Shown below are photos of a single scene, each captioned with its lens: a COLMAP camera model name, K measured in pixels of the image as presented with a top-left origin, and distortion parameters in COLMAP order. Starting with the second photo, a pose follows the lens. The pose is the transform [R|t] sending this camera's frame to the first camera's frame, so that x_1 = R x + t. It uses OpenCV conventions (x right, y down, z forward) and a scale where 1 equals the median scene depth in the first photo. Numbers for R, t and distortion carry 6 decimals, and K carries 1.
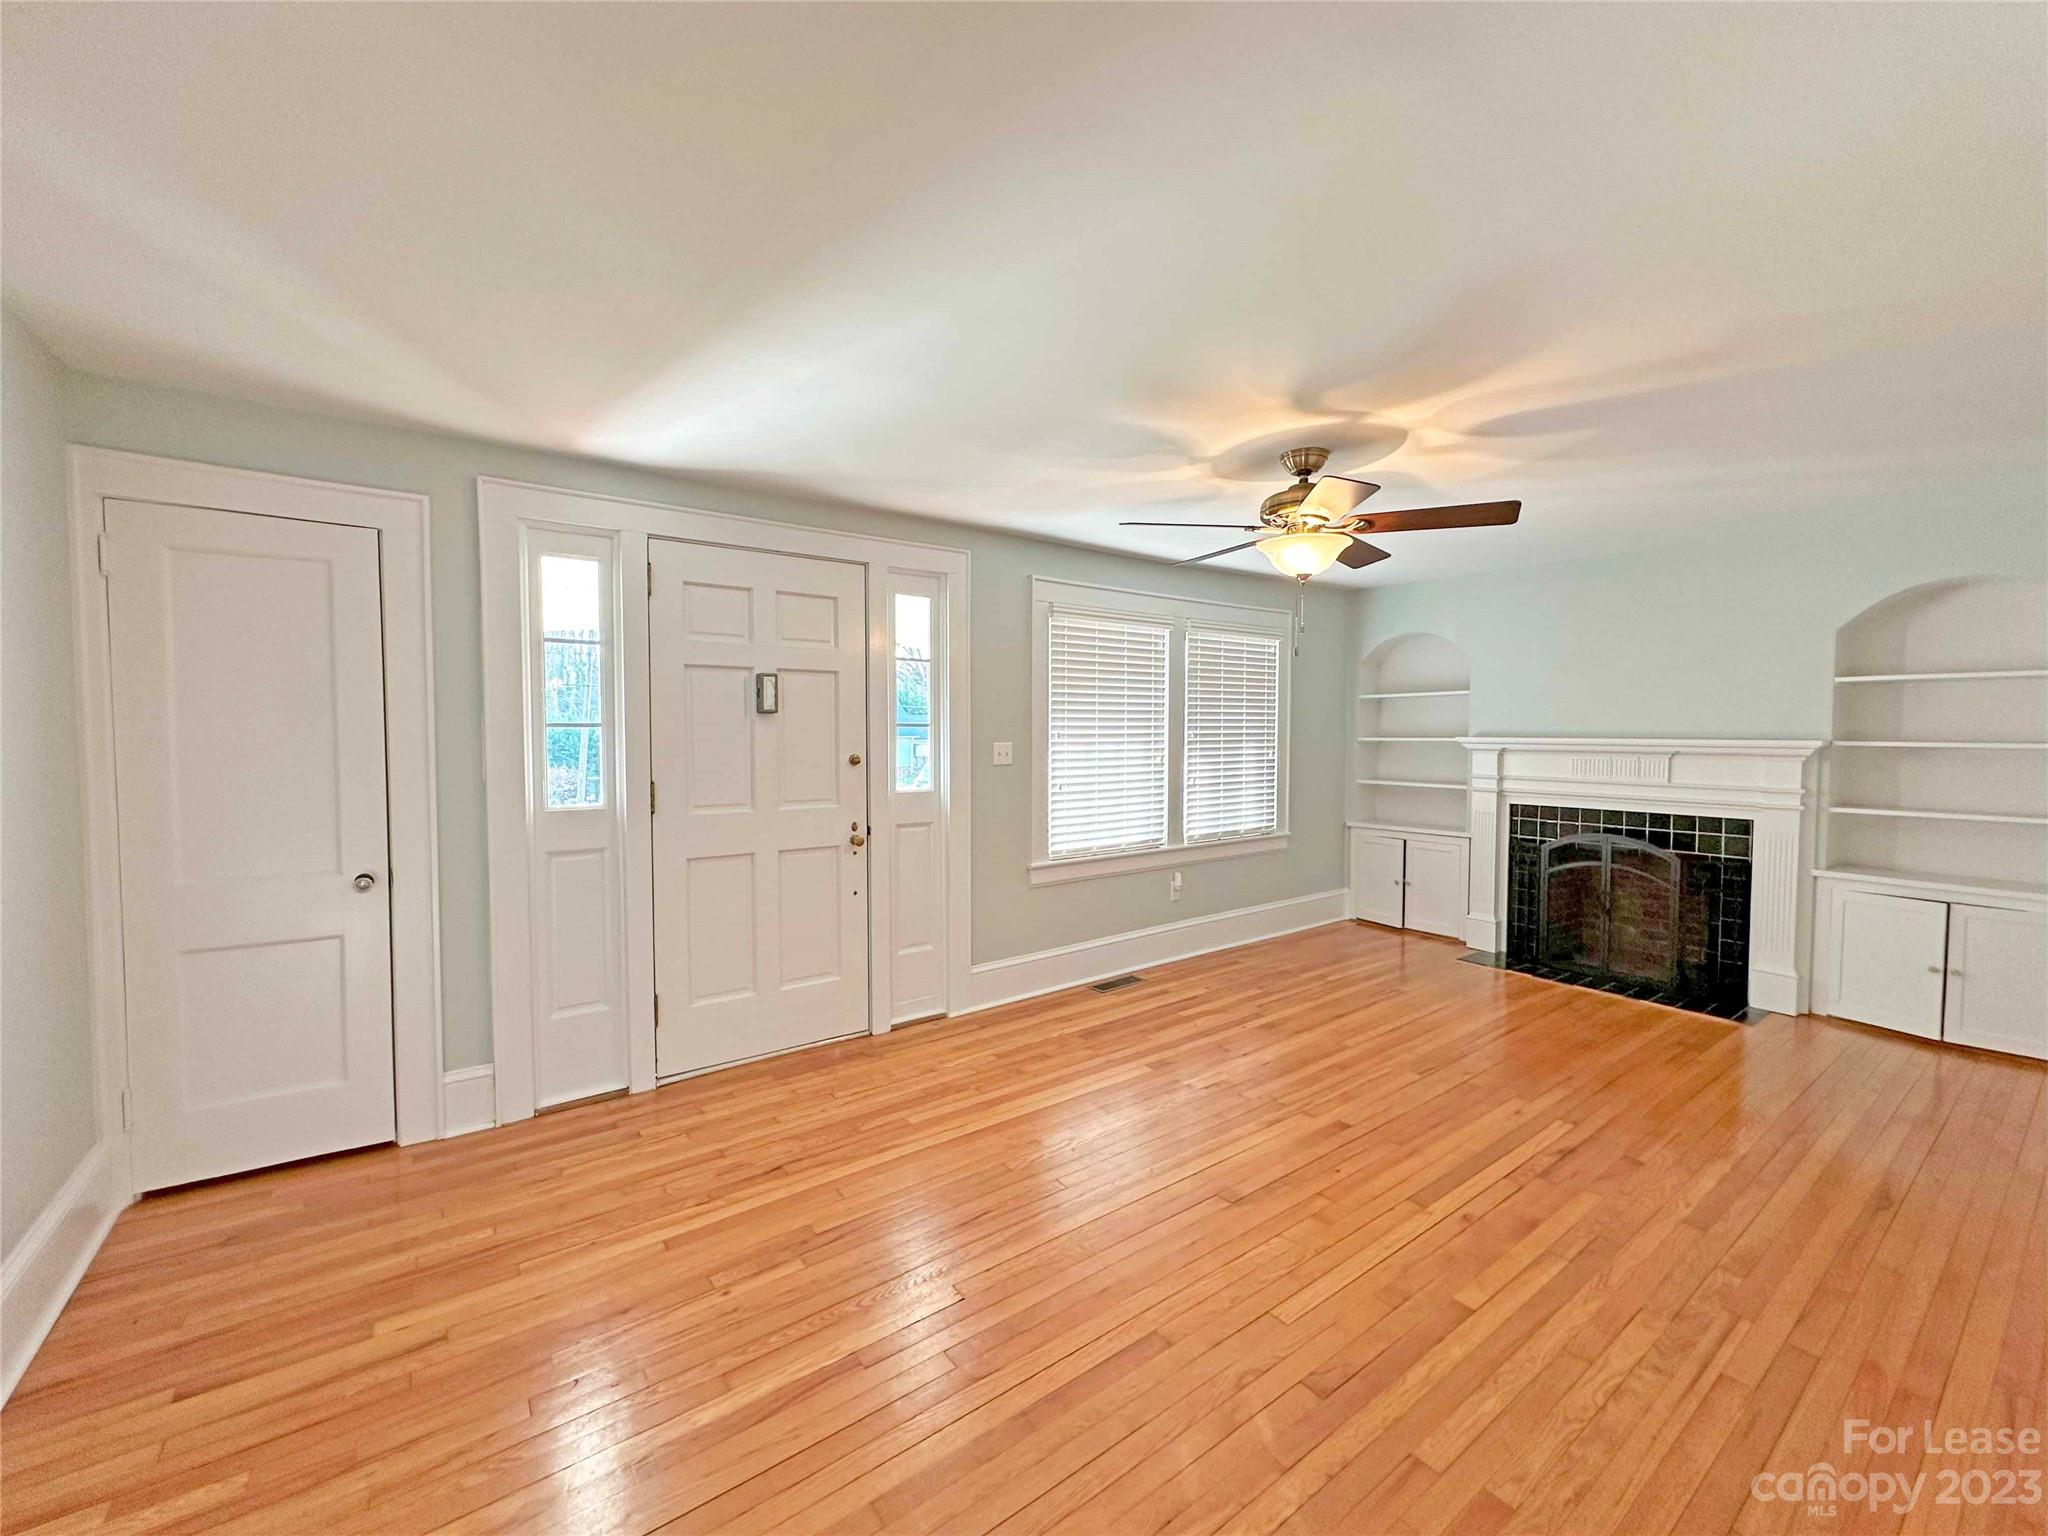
lens RADIAL K [[820.6, 0, 1023.9], [0, 820.6, 764.8], [0, 0, 1]] dist [-0.000461, 0.000116]
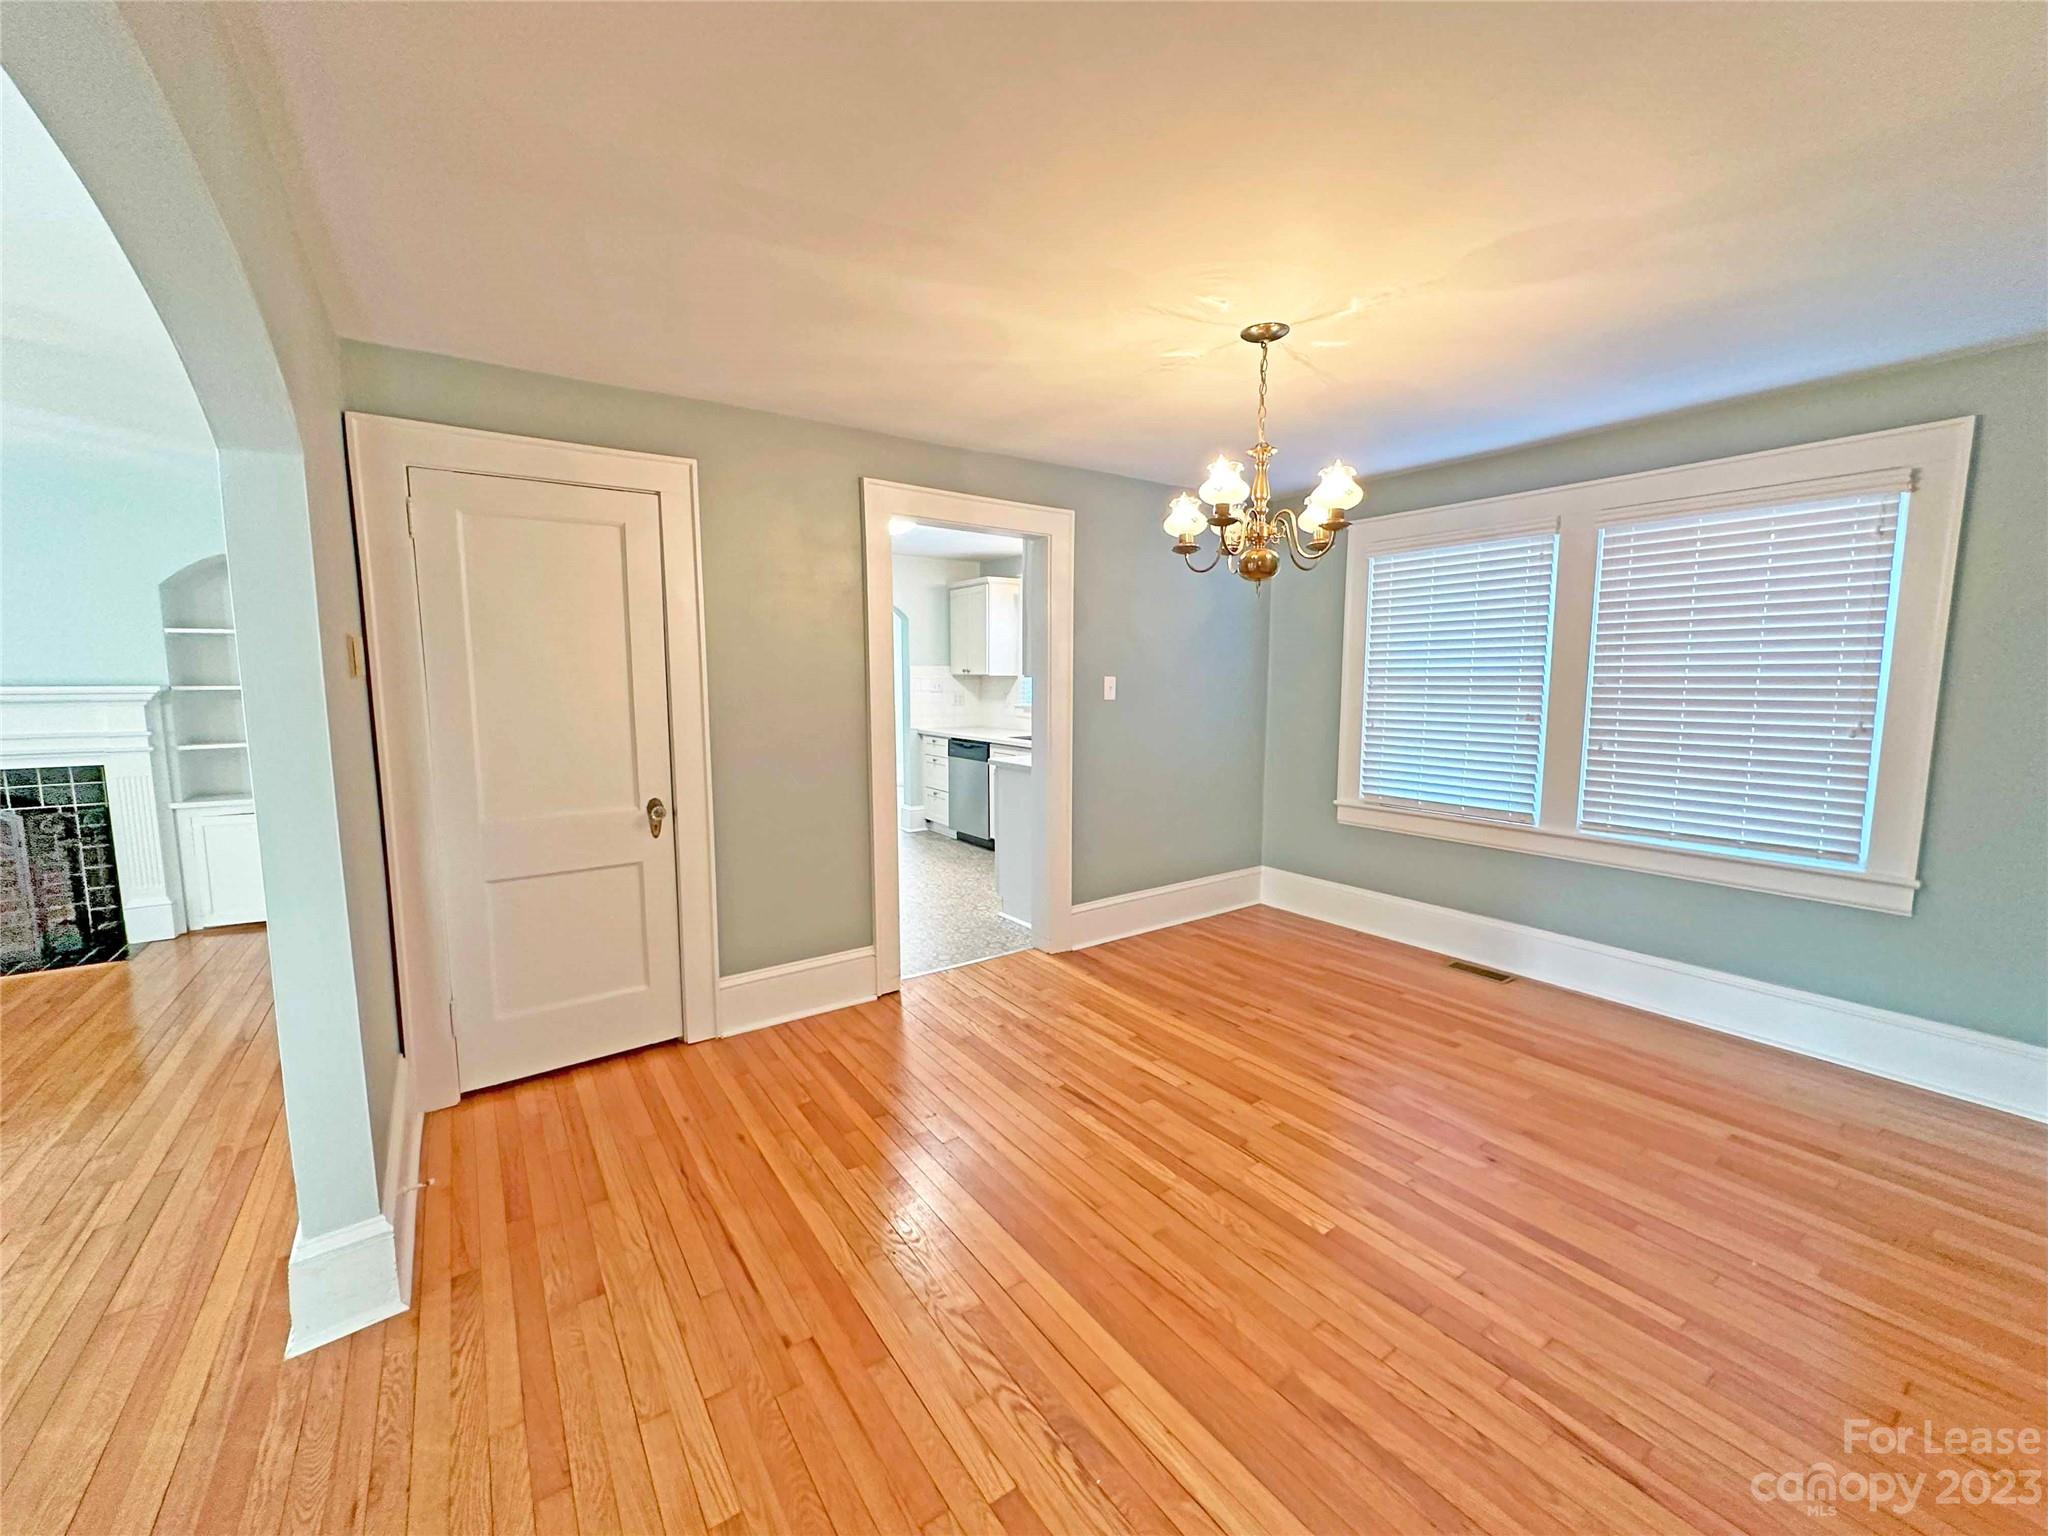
lens RADIAL K [[820.6, 0, 1022.6], [0, 820.6, 763.3], [0, 0, 1]] dist [-0.000461, 0.000116]
pose [[0.029213, -0.109667, 0.993539, -0.091368], [0.049436, 0.992905, 0.108144, 0.011855], [-0.998350, 0.045957, 0.034427, -0.180895]]
